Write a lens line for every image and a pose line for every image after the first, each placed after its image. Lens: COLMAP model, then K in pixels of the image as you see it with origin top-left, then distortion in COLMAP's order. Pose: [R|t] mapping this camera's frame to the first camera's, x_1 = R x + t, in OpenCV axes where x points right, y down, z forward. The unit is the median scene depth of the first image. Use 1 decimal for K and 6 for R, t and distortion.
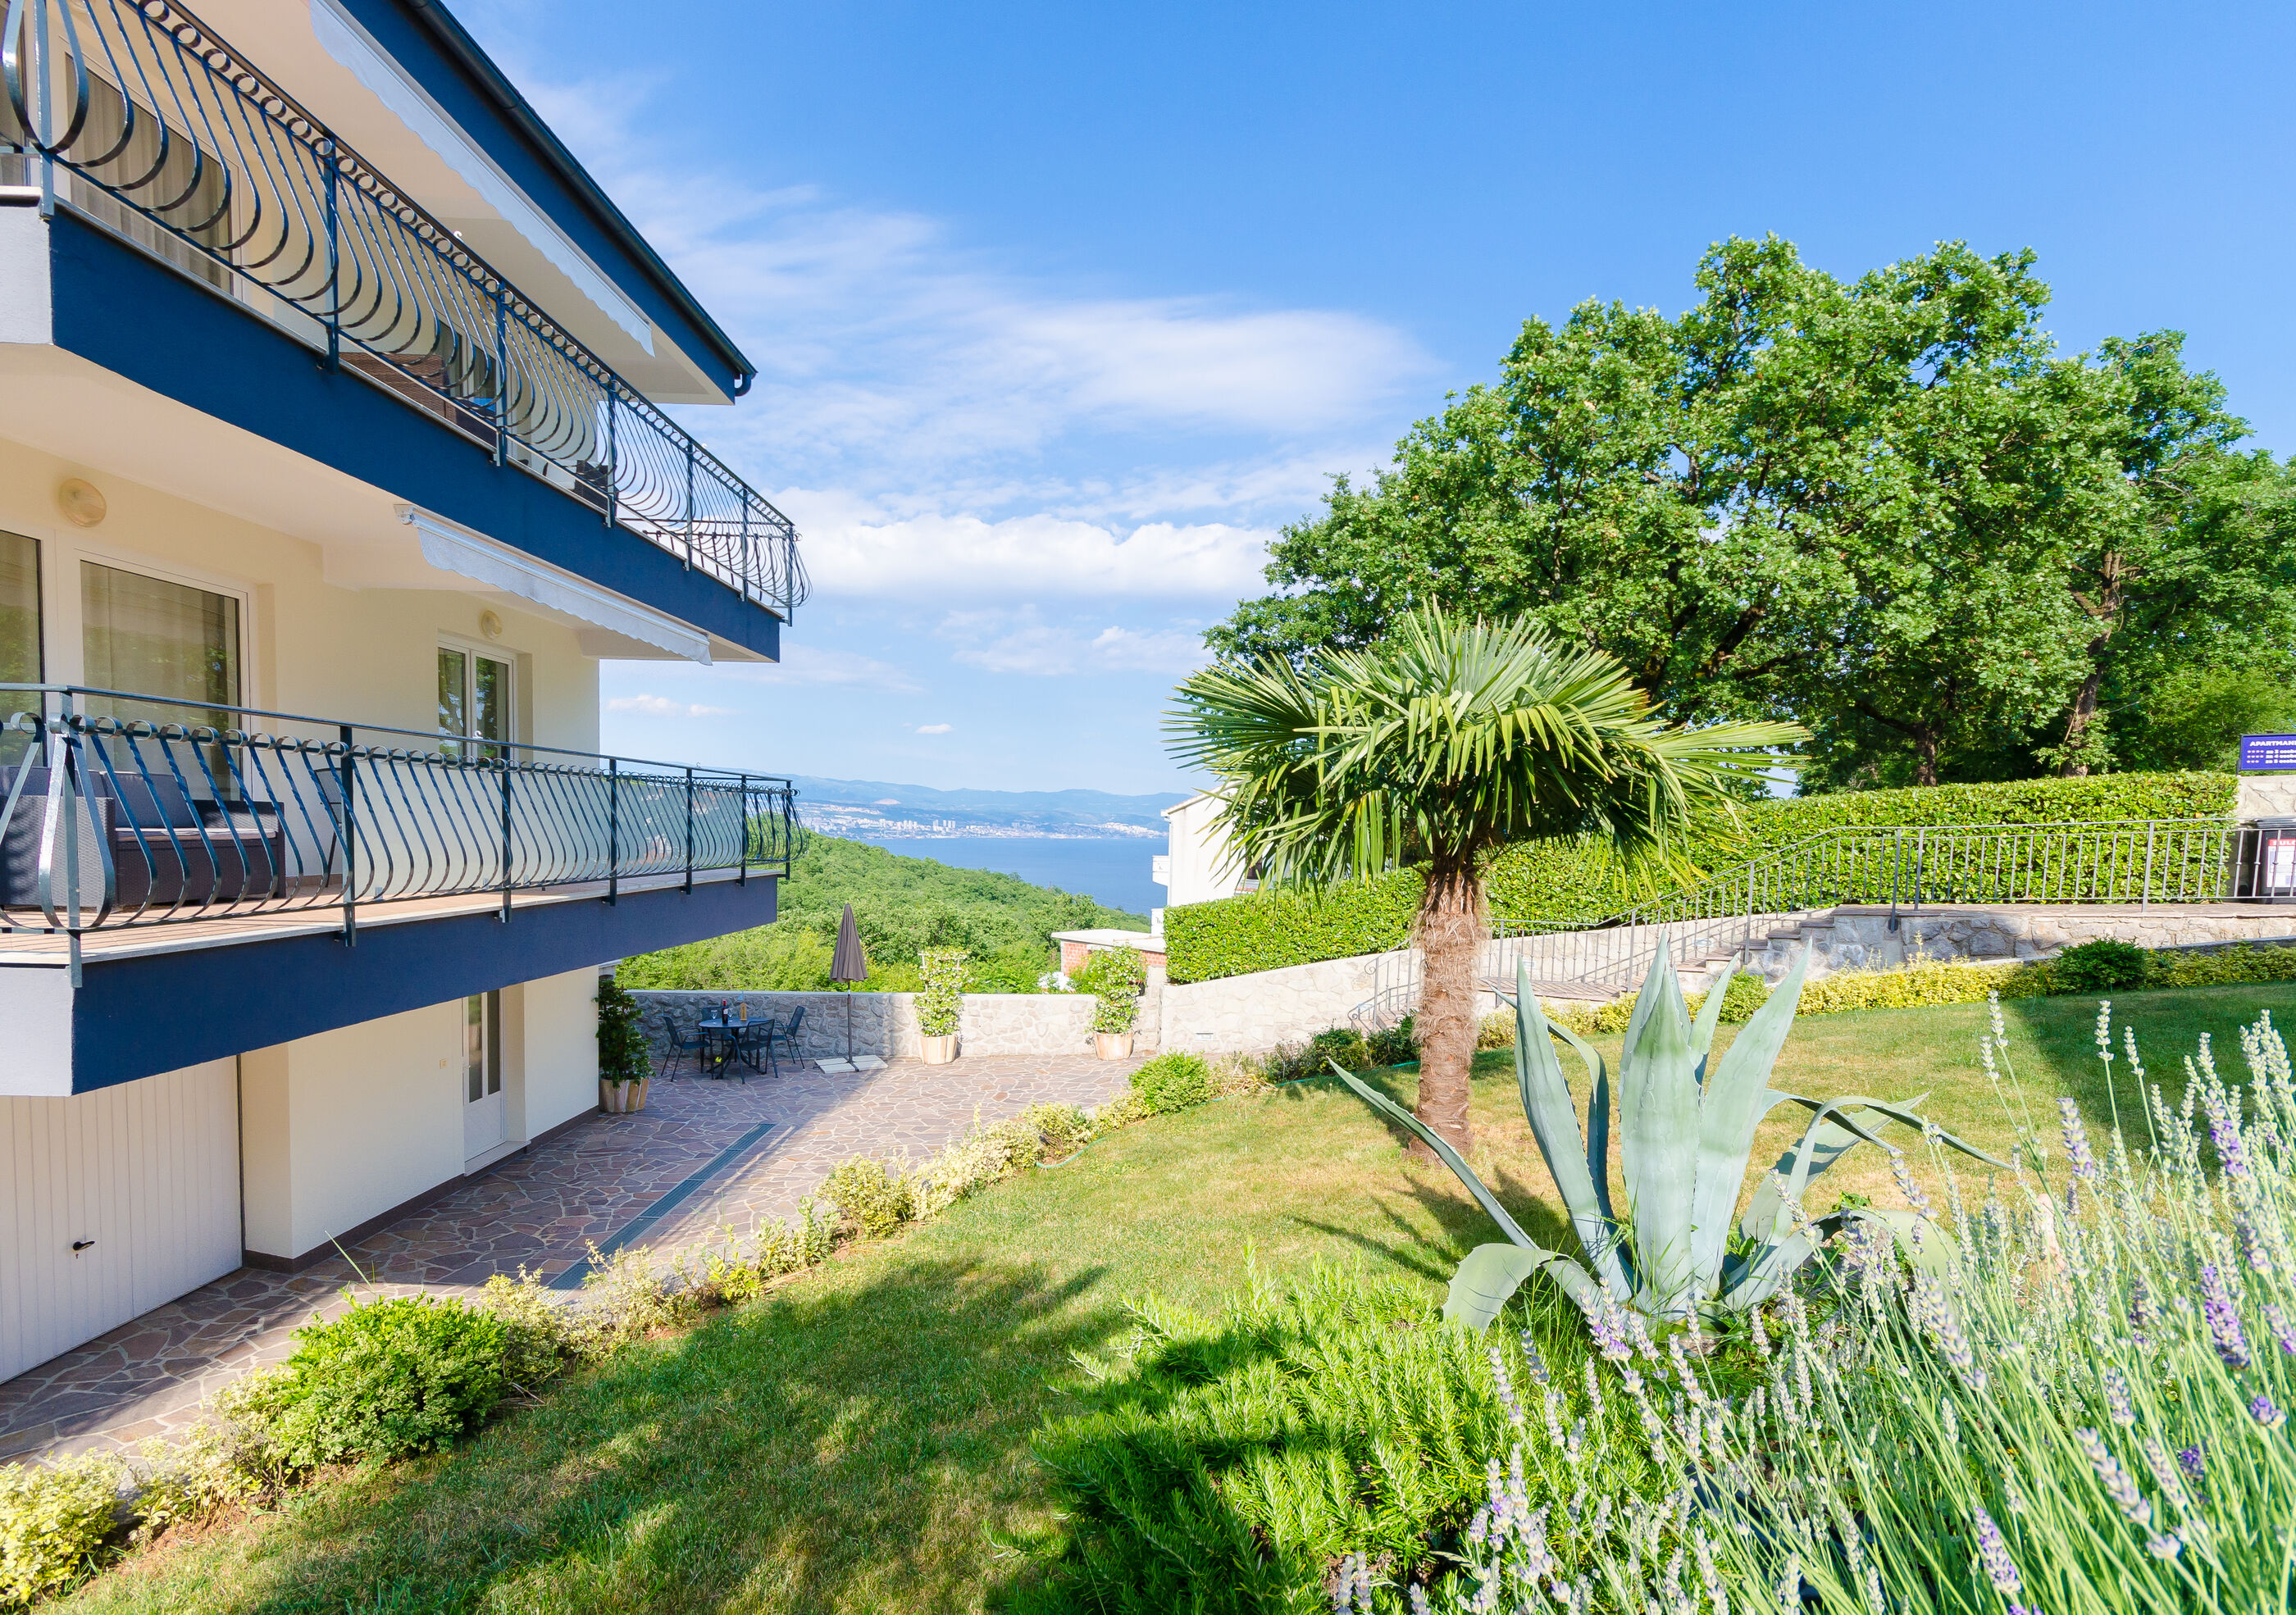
lens RADIAL K [[1108.2, 0, 1216.8], [0, 1108.2, 925.8], [0, 0, 1]] dist [0.001707, 0.000236]
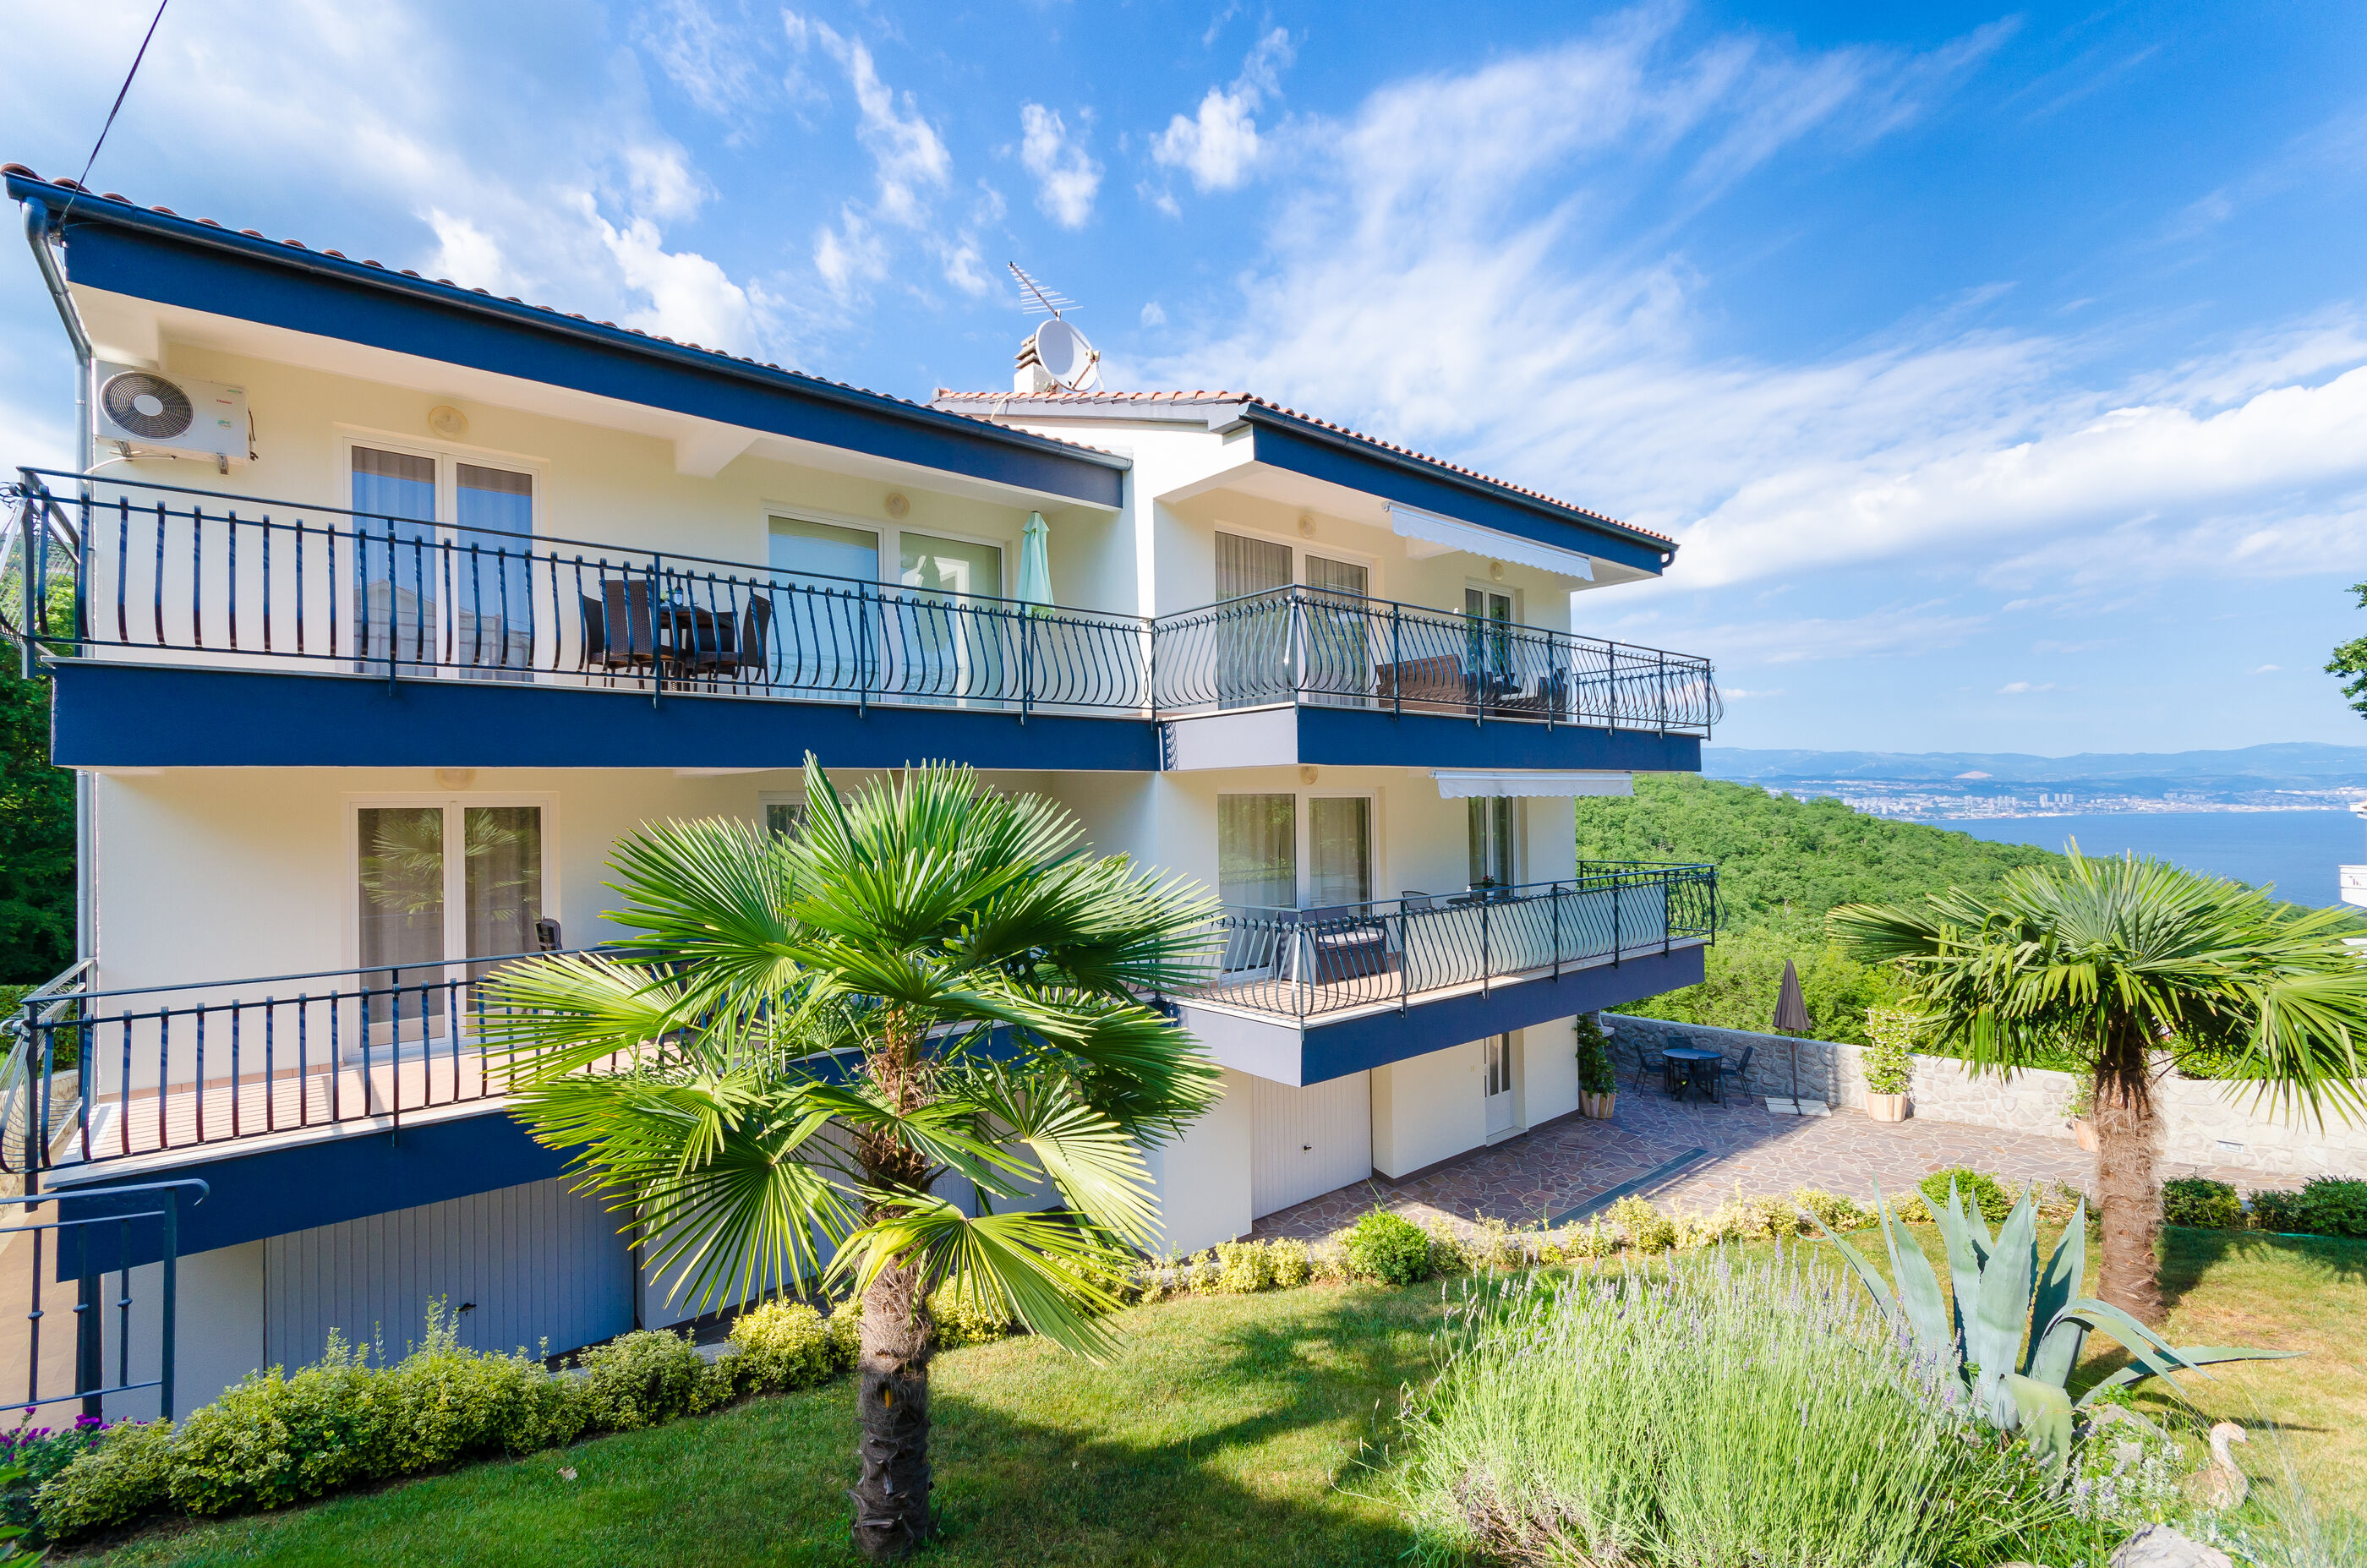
lens RADIAL K [[1048.9, 0, 1155.5], [0, 1048.9, 783.3], [0, 0, 1]] dist [0.002120, 0.000571]
pose [[0.583388, -0.078596, -0.808381, 0.303142], [-0.023169, 0.993291, -0.113295, -0.111254], [0.811863, 0.084824, 0.577654, -0.279349]]
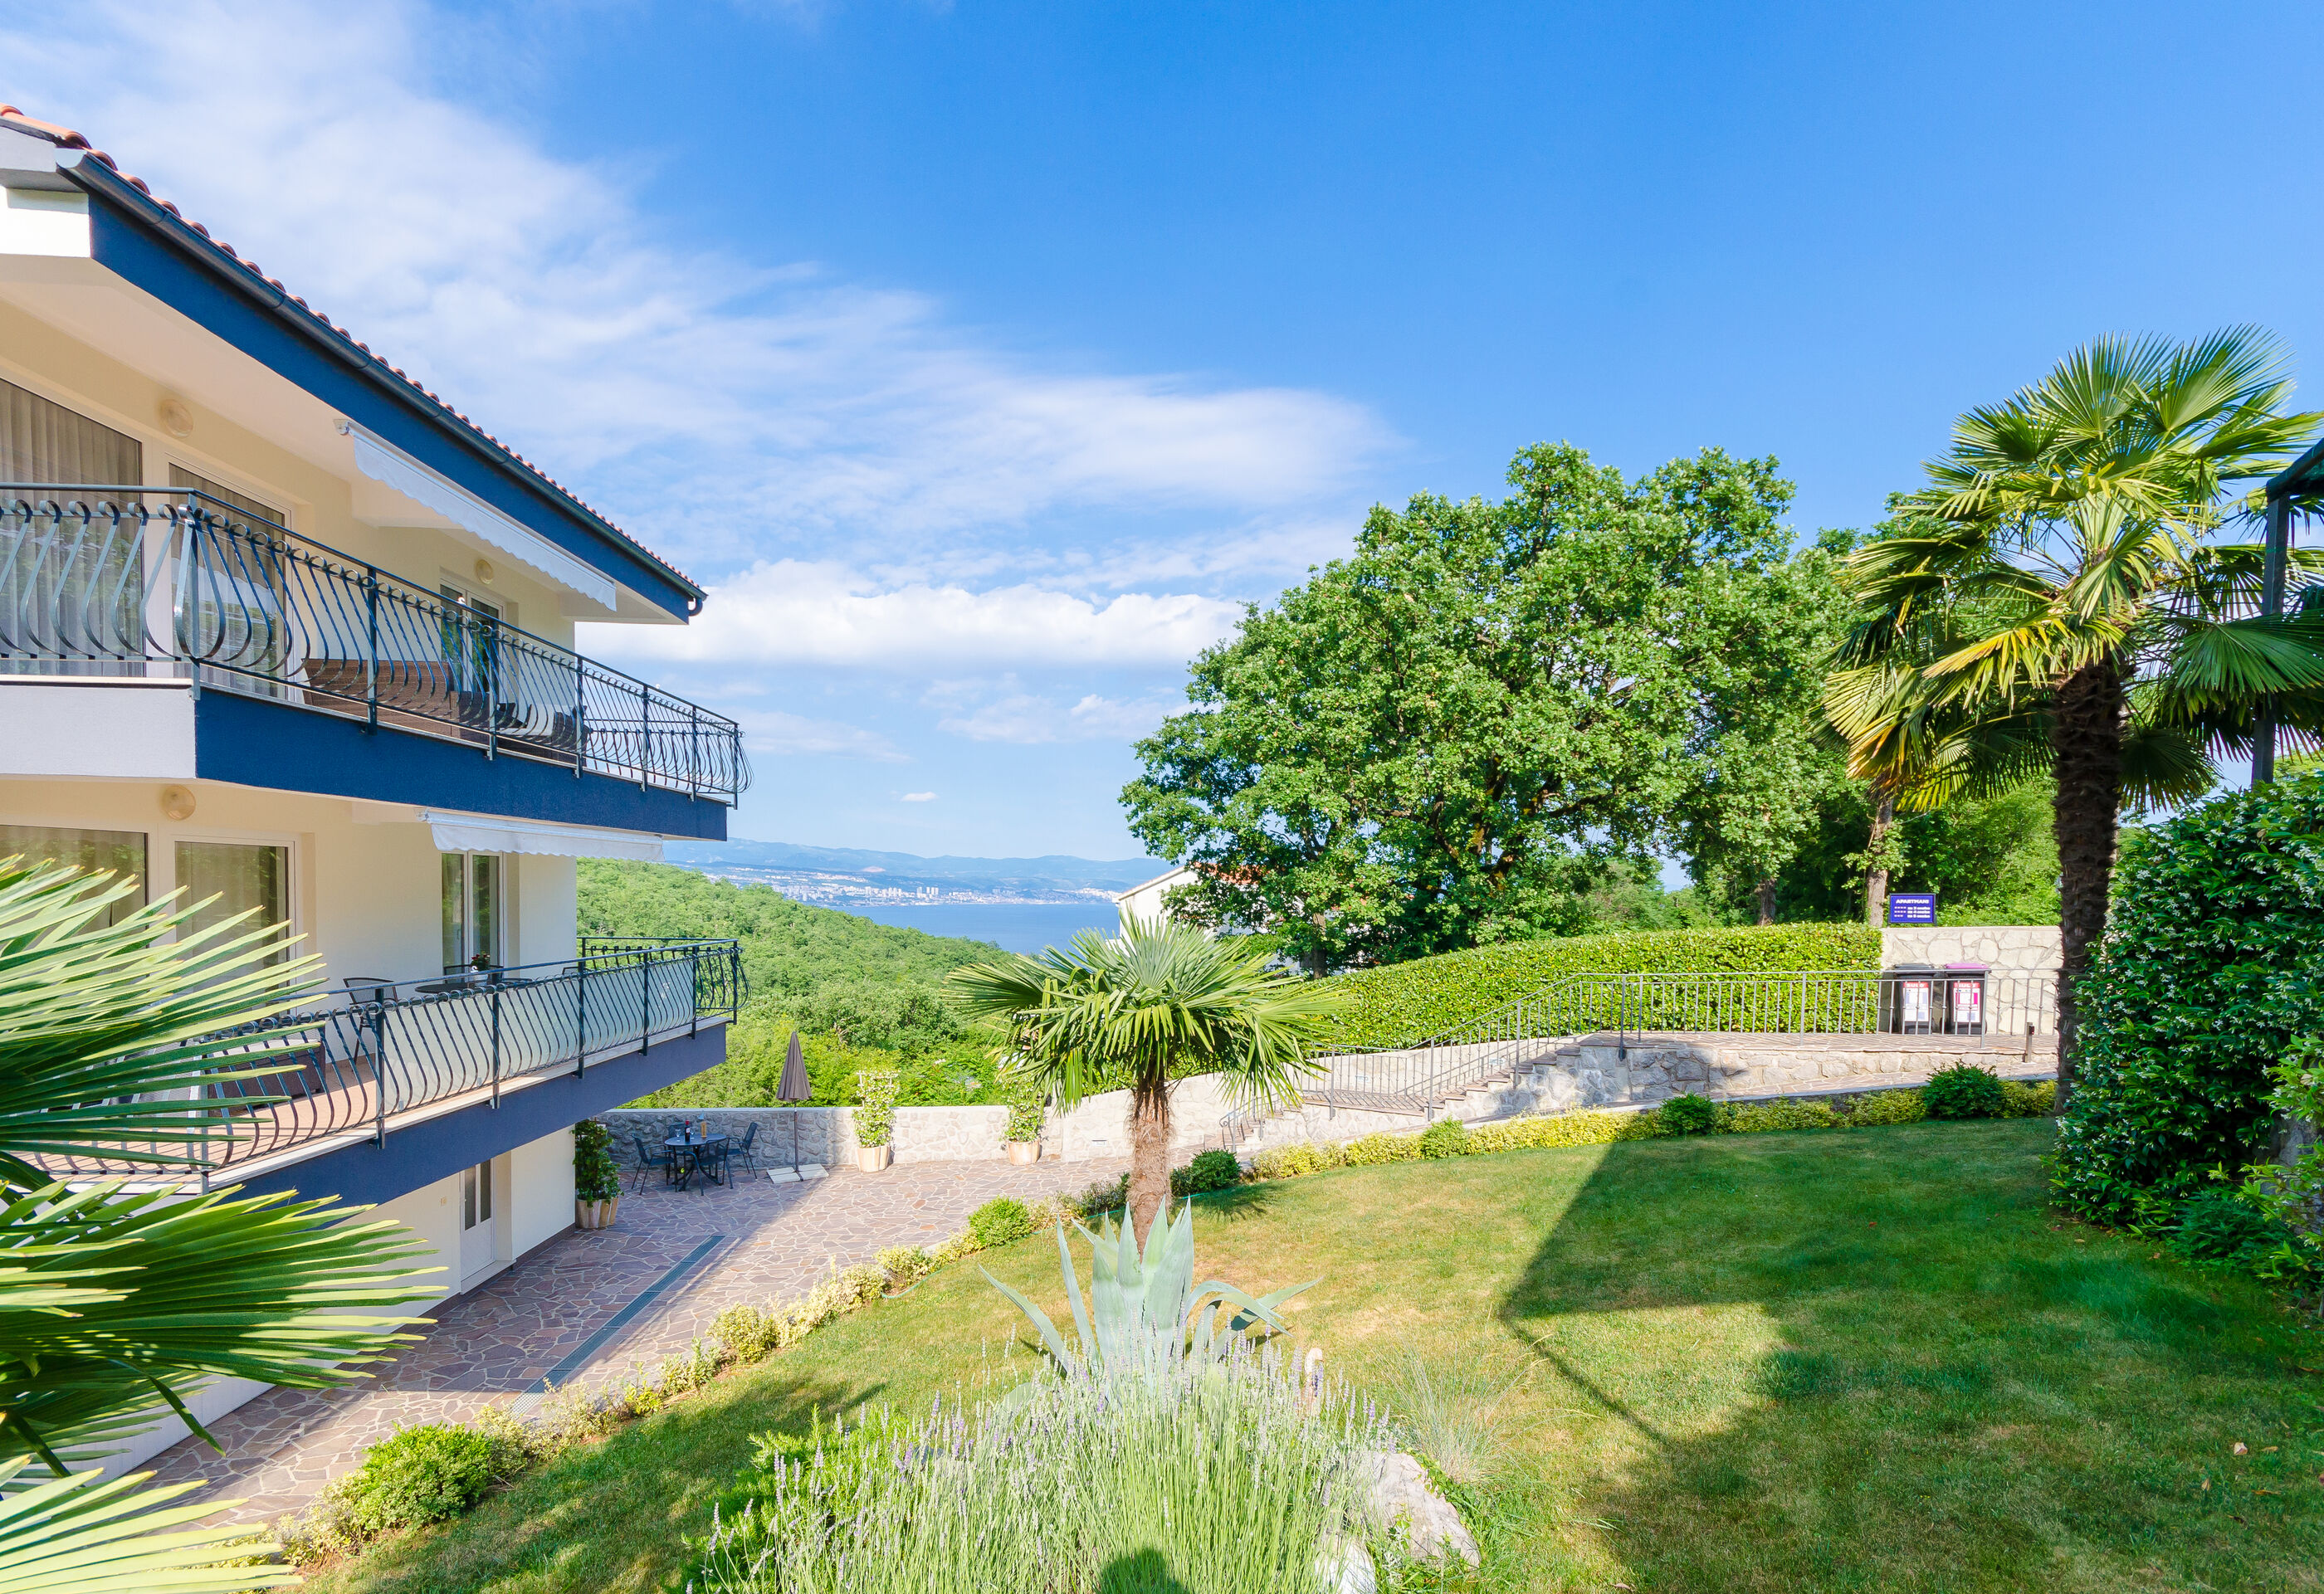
lens RADIAL K [[1087.5, 0, 1190.0], [0, 1087.5, 926.7], [0, 0, 1]] dist [0.003089, -0.000161]
pose [[0.999512, -0.030983, -0.003872, 0.154147], [0.030738, 0.998153, -0.052409, -0.102667], [0.005489, 0.052265, 0.998618, -0.235076]]
